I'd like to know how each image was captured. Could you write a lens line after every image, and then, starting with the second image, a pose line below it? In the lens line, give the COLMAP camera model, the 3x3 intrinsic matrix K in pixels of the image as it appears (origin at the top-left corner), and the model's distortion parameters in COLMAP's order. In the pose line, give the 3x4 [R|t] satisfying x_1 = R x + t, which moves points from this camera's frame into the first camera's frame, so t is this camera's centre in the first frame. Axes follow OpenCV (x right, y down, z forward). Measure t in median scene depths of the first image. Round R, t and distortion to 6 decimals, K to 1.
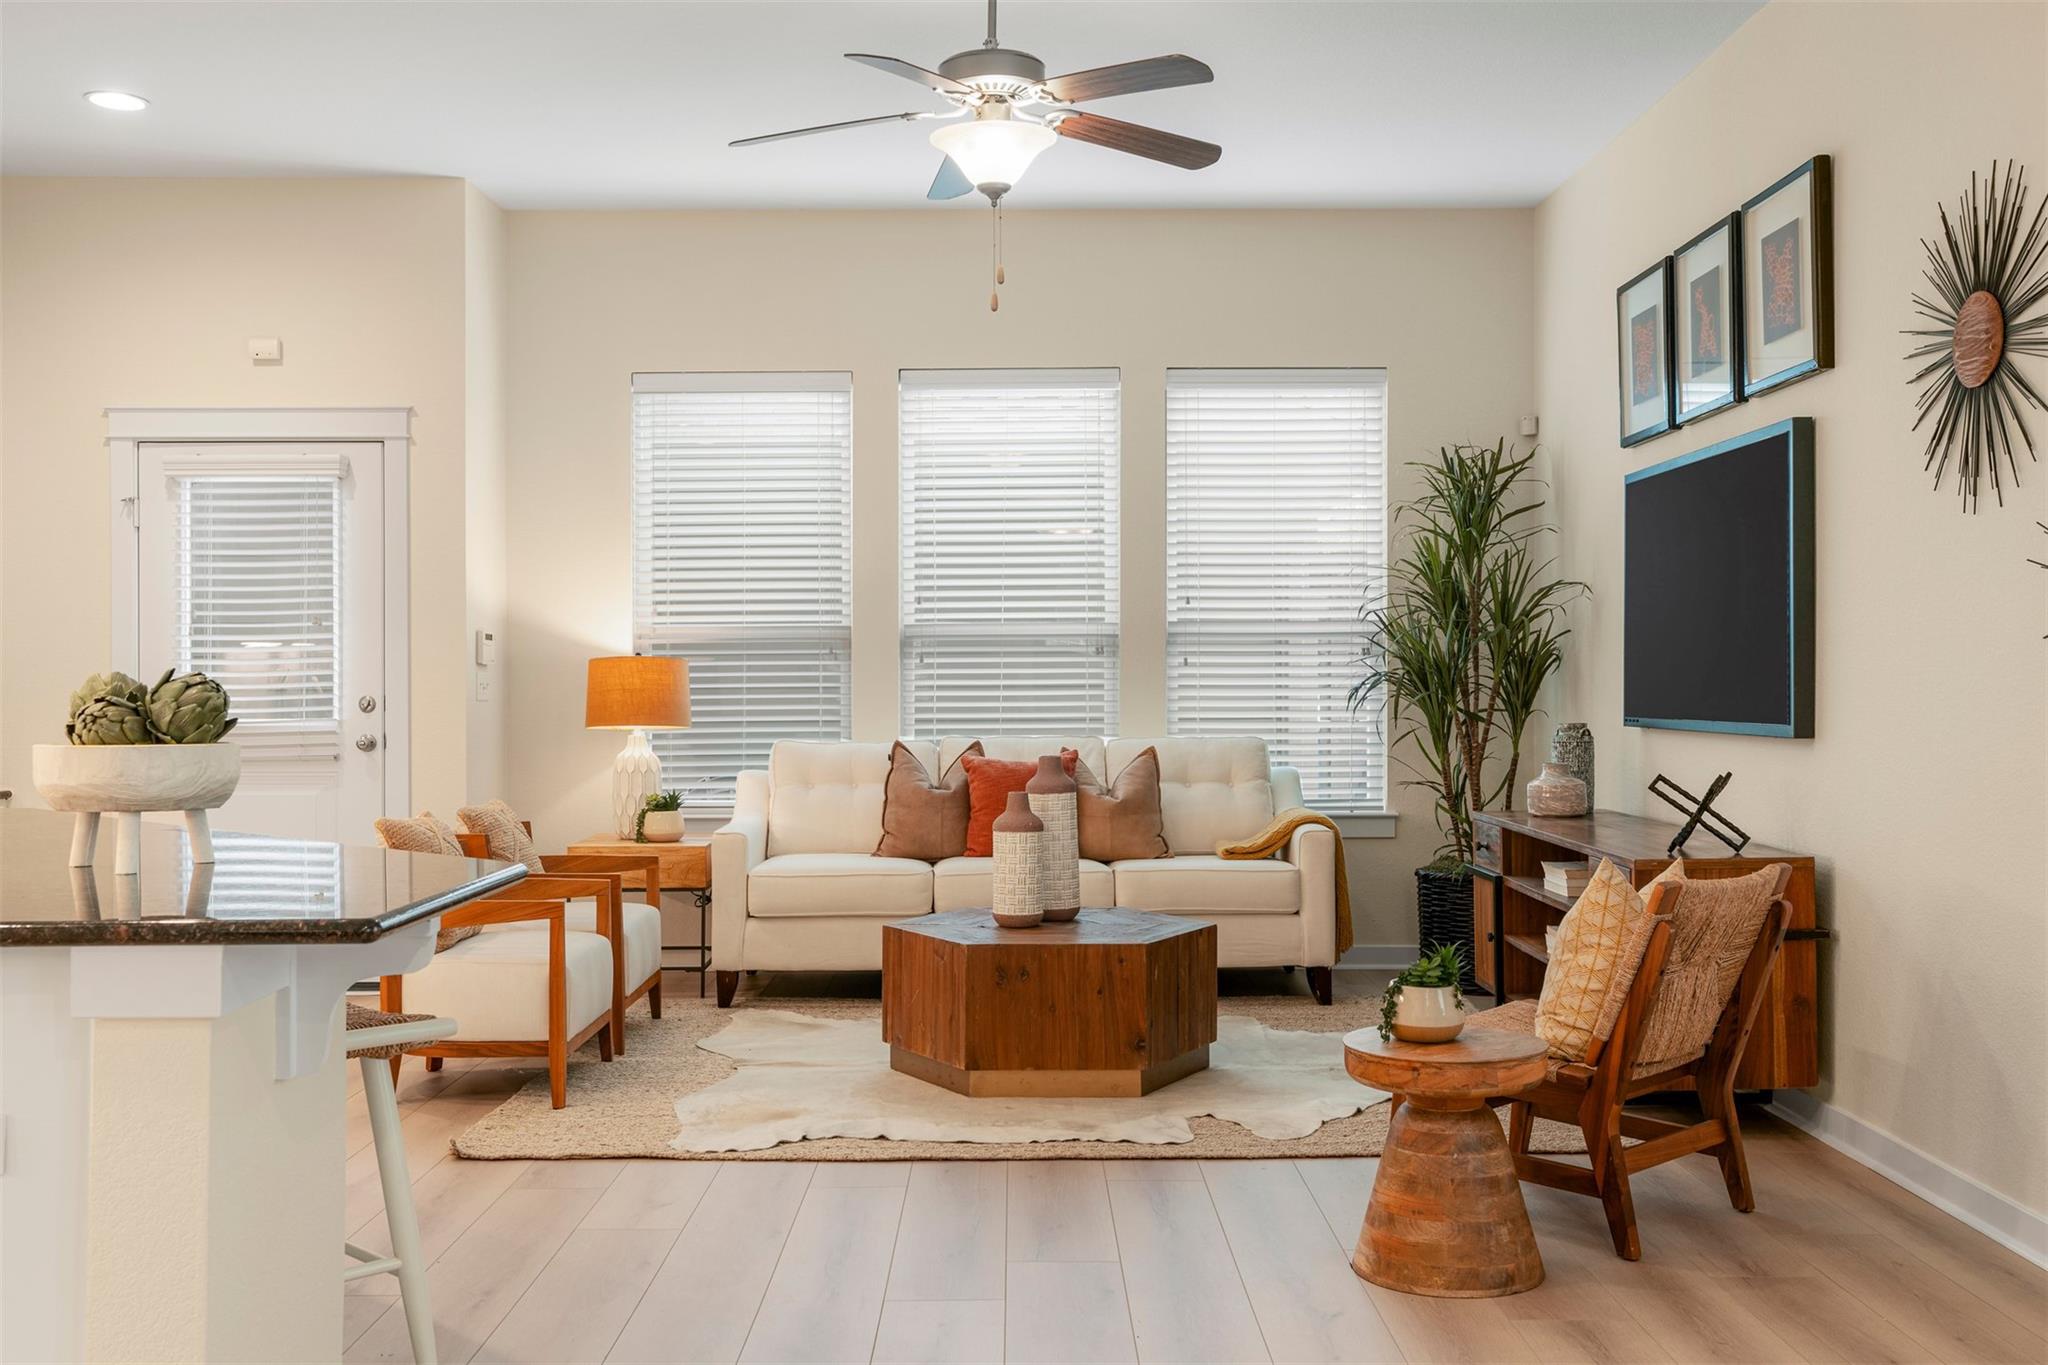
lens RADIAL K [[2020.4, 0, 1012.6], [0, 2020.4, 678.7], [0, 0, 1]] dist [0.022739, 0.000000]
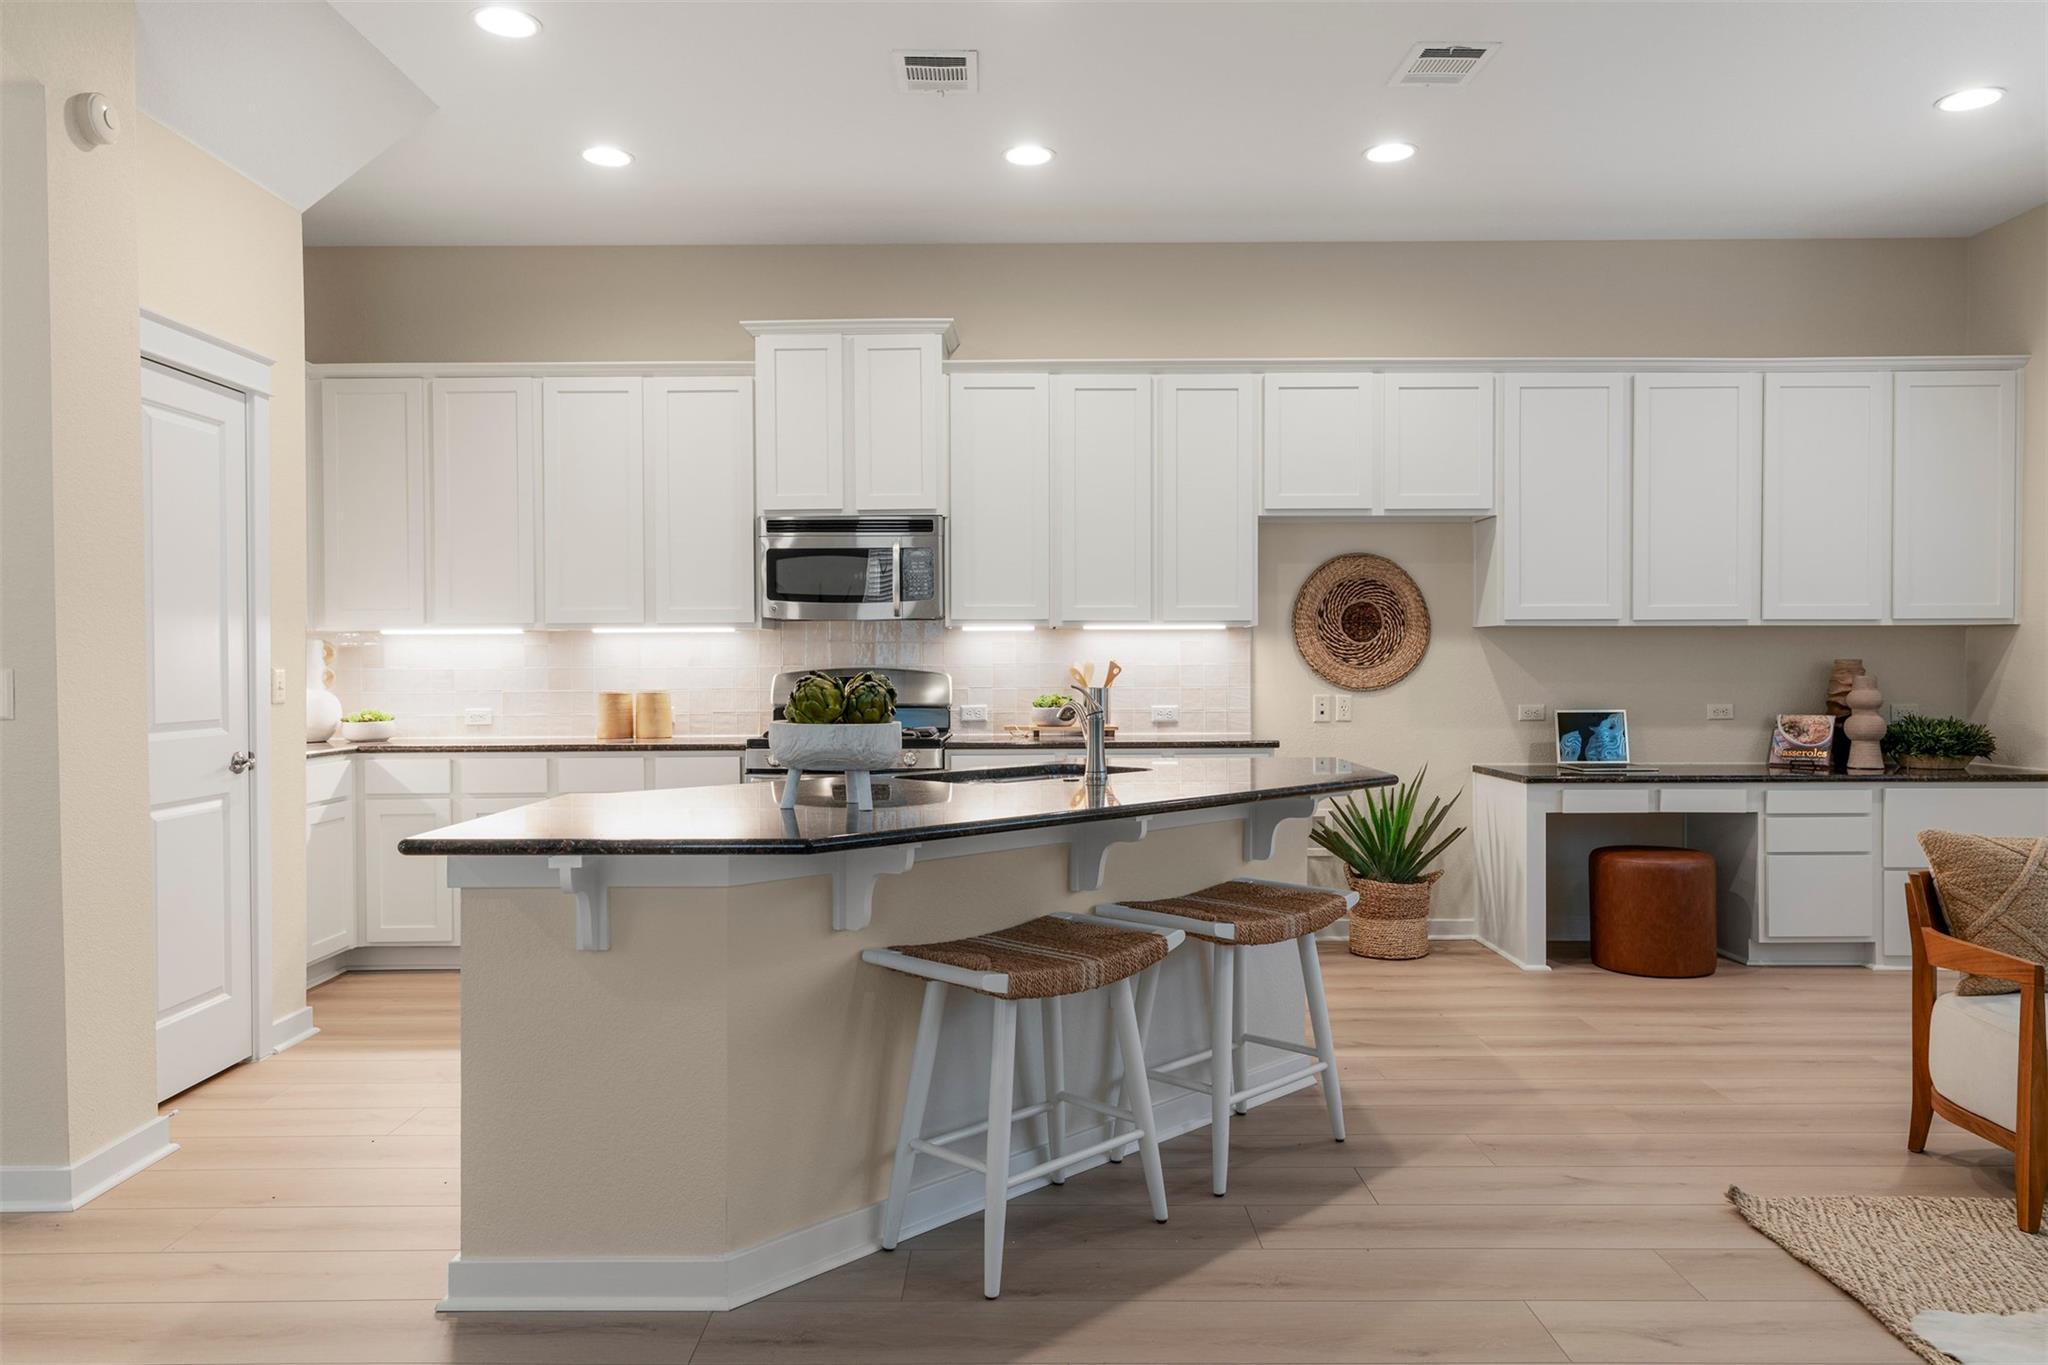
lens RADIAL K [[1384.9, 0, 1018.9], [0, 1384.9, 682.5], [0, 0, 1]] dist [0.001876, 0.008345]
pose [[0.000915, 0.015318, -0.999882, 0.257533], [0.001918, 0.999881, 0.015319, -0.004745], [0.999998, -0.001932, 0.000886, 0.523745]]
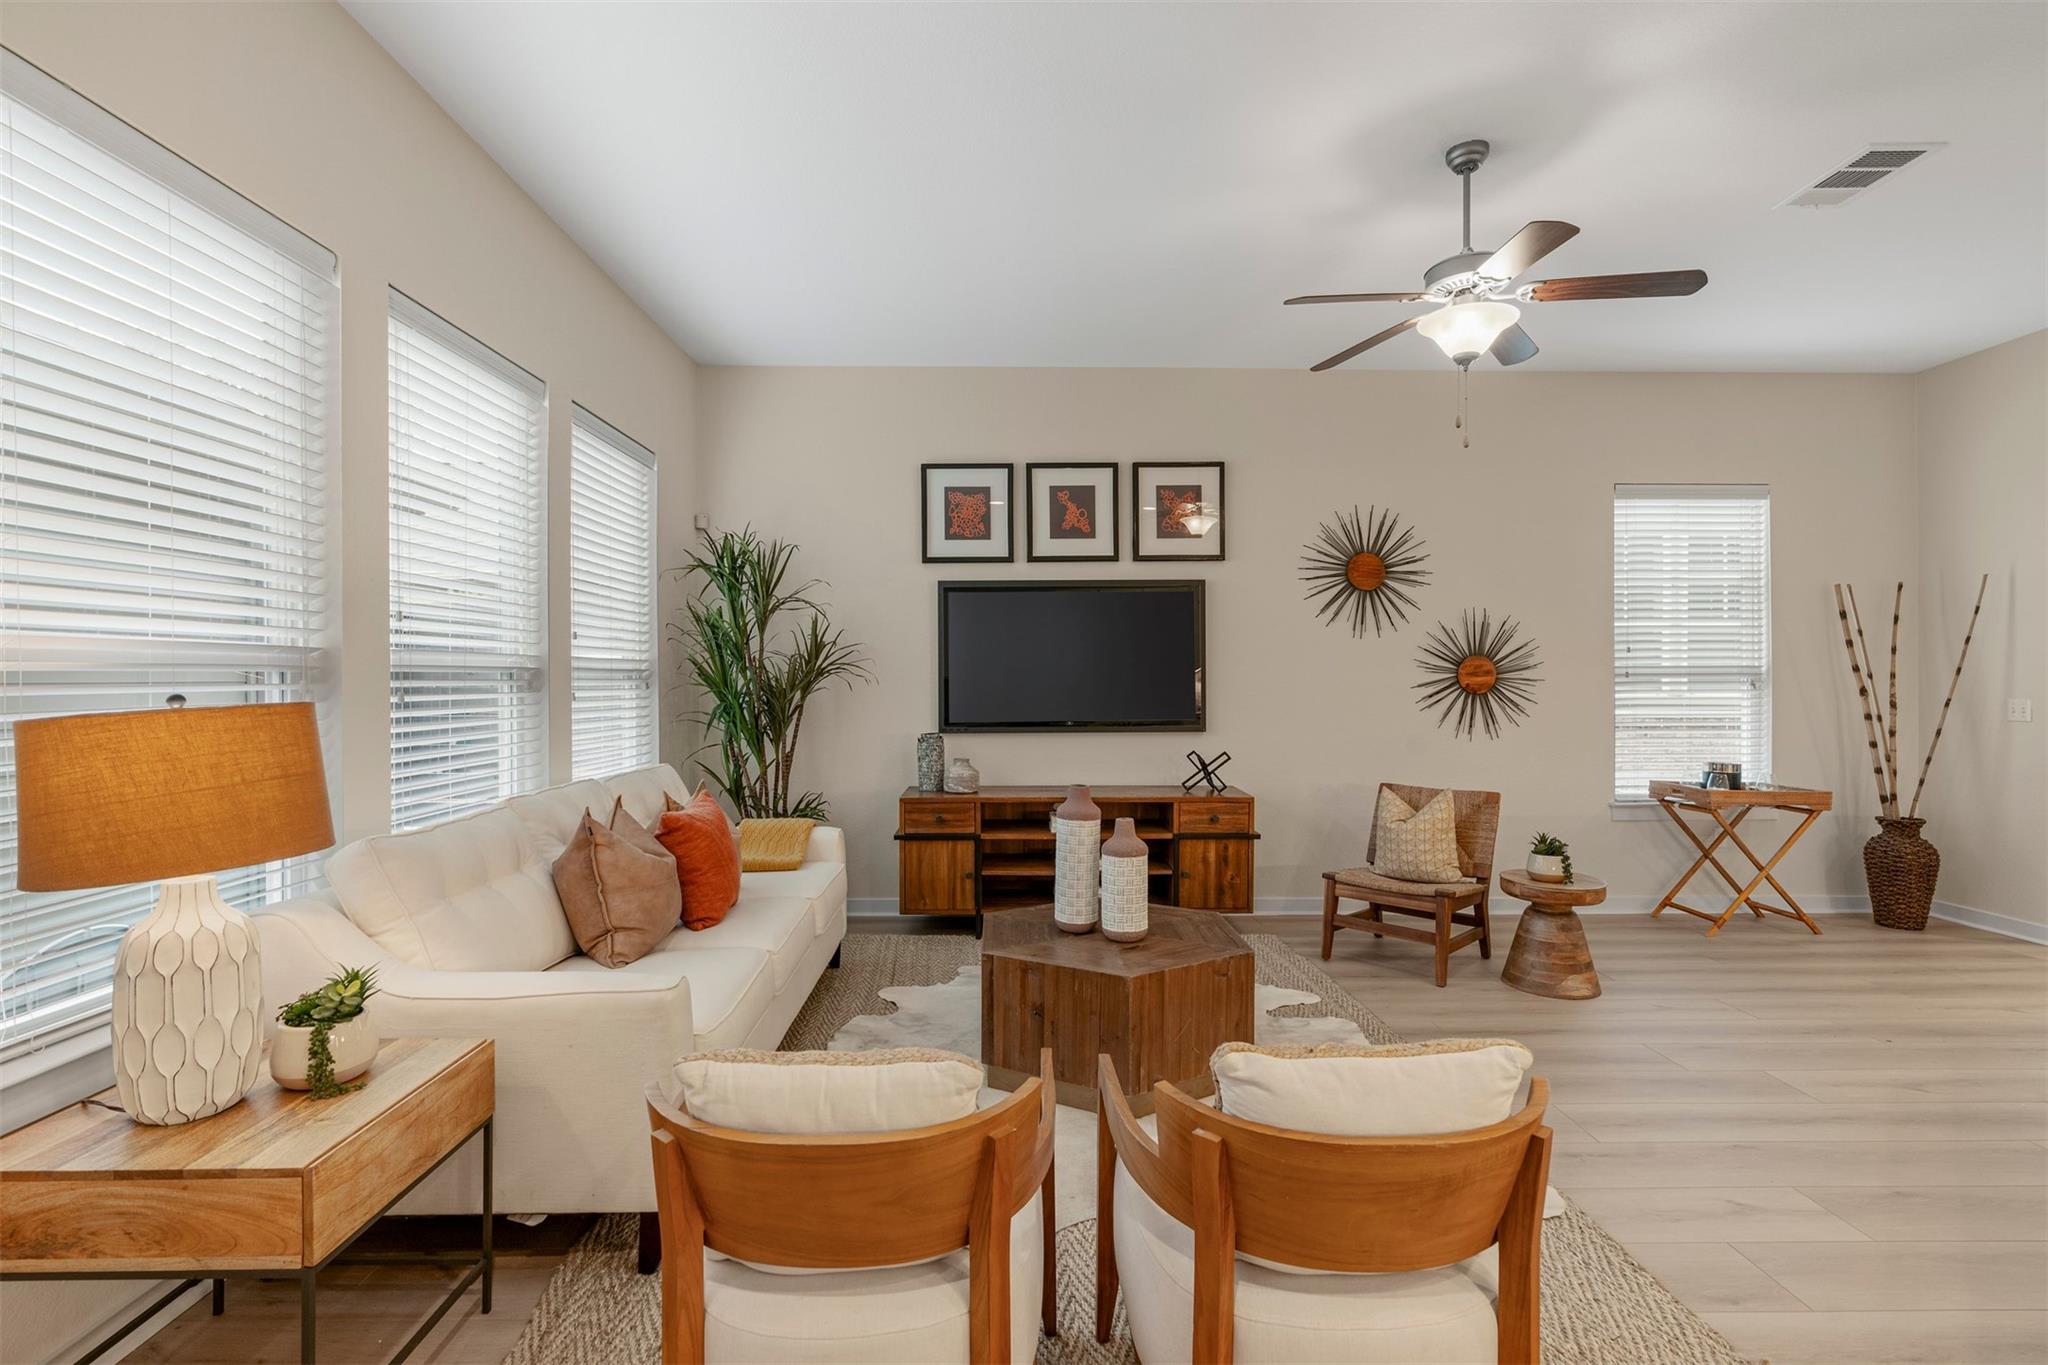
lens RADIAL K [[930.5, 0, 1024.7], [0, 930.5, 679.4], [0, 0, 1]] dist [-0.005677, 0.003078]
pose [[-0.007493, 0.004580, 0.999961, -0.476899], [0.002965, 0.999985, -0.004558, -0.017435], [-0.999968, 0.002931, -0.007506, 0.974540]]
